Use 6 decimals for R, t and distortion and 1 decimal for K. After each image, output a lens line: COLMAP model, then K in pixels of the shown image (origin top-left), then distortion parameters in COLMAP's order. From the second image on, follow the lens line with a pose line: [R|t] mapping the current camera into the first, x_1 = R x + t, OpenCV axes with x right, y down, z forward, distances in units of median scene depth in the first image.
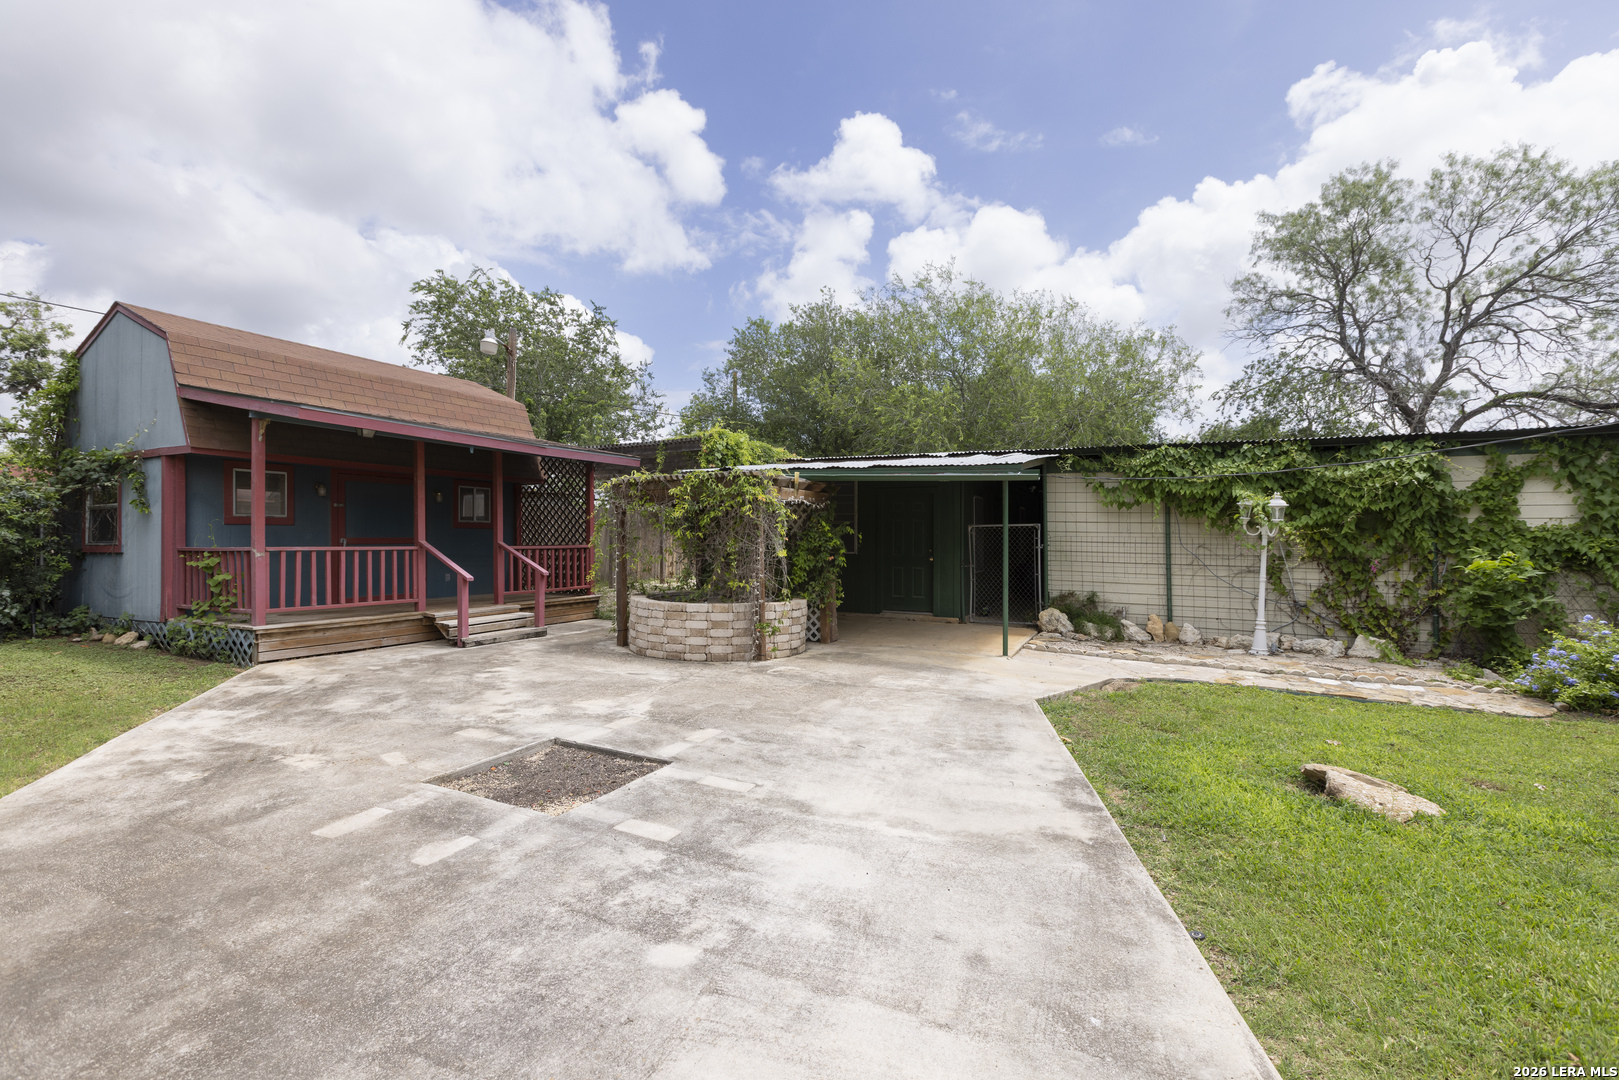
lens RADIAL K [[714.0, 0, 805.4], [0, 714.0, 540.0], [0, 0, 1]] dist [0.011519, -0.000202]
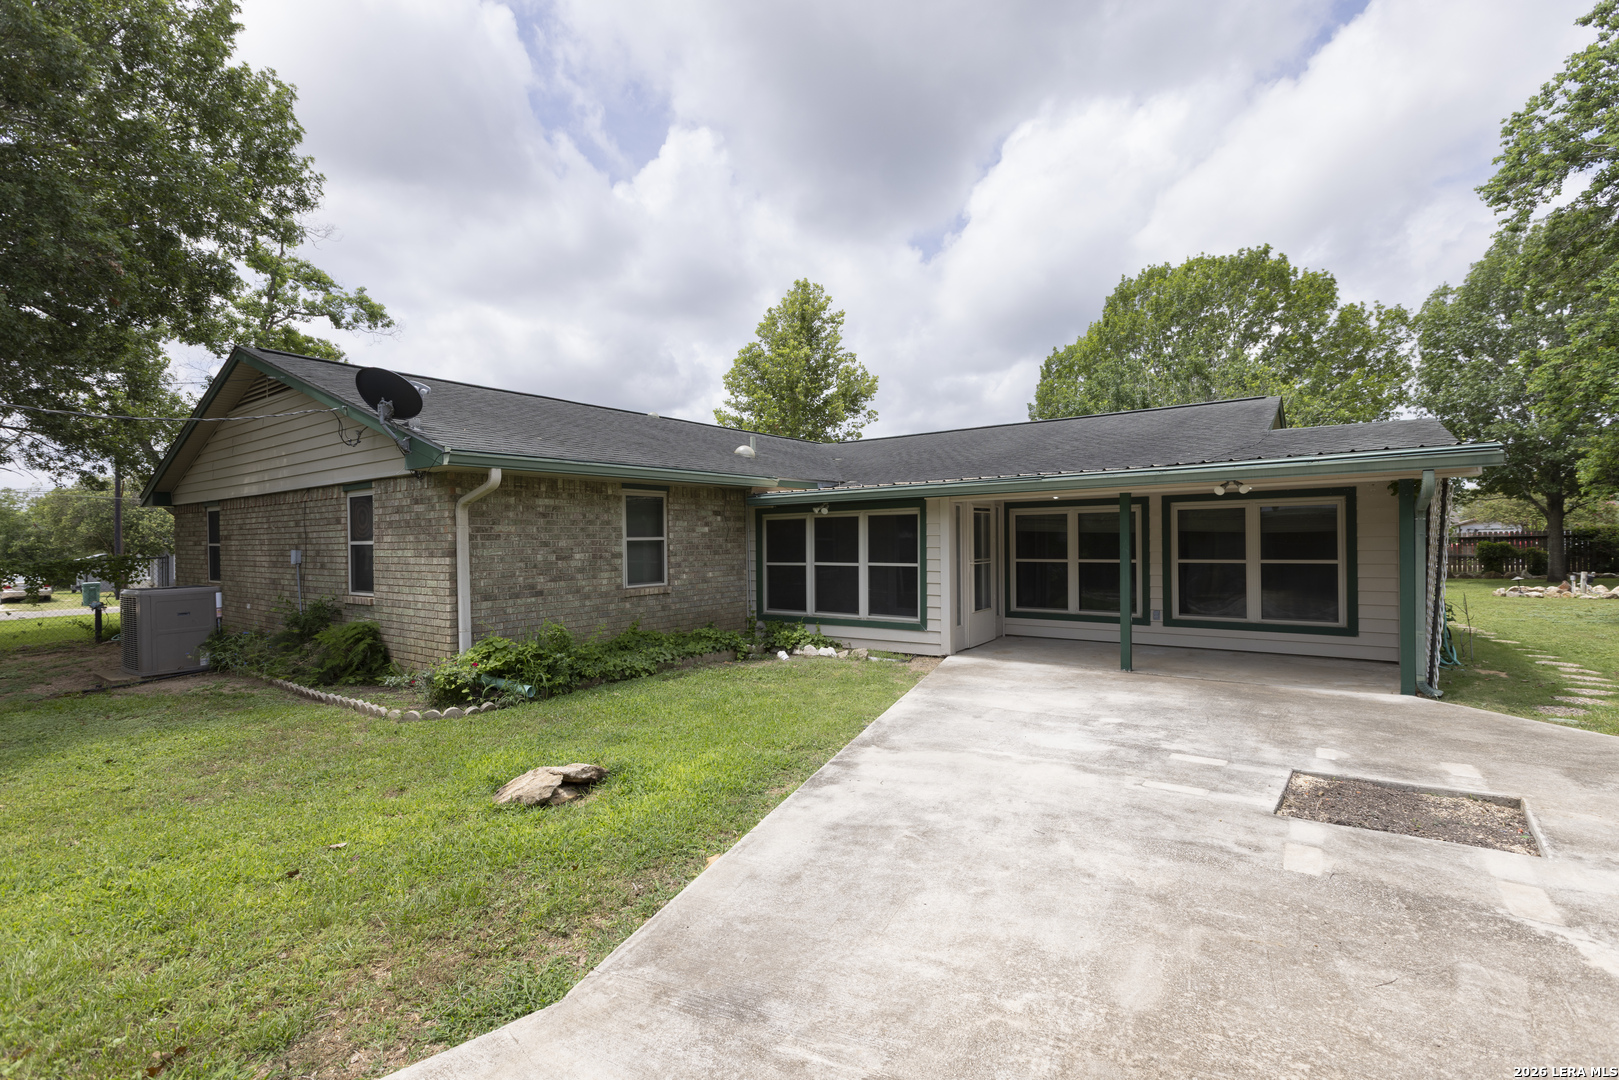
lens RADIAL K [[714.0, 0, 805.4], [0, 714.0, 540.0], [0, 0, 1]] dist [0.011519, -0.000202]
pose [[-0.980231, 0.008795, 0.197659, 0.207284], [0.009634, 0.999948, 0.003285, -0.016093], [-0.197619, 0.005124, -0.980265, 2.214040]]
